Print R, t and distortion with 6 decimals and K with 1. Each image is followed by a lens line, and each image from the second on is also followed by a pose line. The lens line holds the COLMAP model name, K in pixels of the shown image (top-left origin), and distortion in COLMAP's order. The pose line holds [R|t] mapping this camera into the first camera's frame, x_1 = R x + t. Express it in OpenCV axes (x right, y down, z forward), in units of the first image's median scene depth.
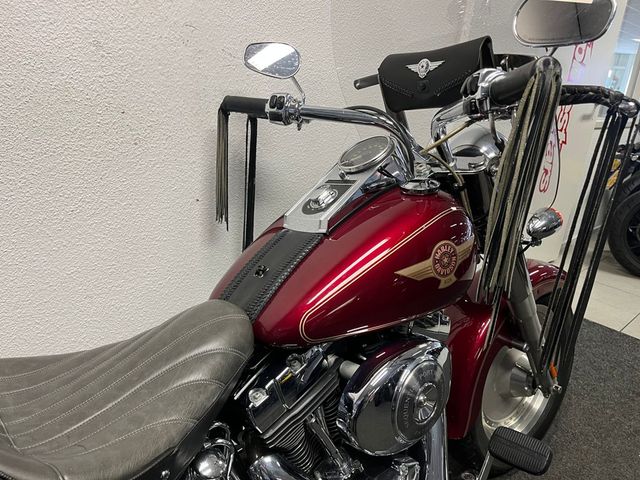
lens RADIAL K [[487.0, 0, 320.7], [0, 487.0, 241.0], [0, 0, 1]] dist [0.031026, -0.008624]
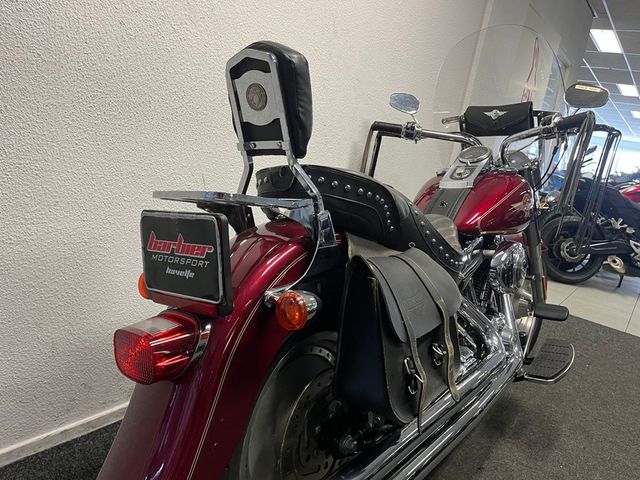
lens RADIAL K [[487.0, 0, 319.5], [0, 487.0, 242.0], [0, 0, 1]] dist [0.031026, -0.008624]
pose [[0.981135, 0.037659, 0.189621, -1.041257], [-0.019191, 0.994971, -0.098305, 0.441272], [-0.192370, 0.092811, 0.976924, -0.882044]]
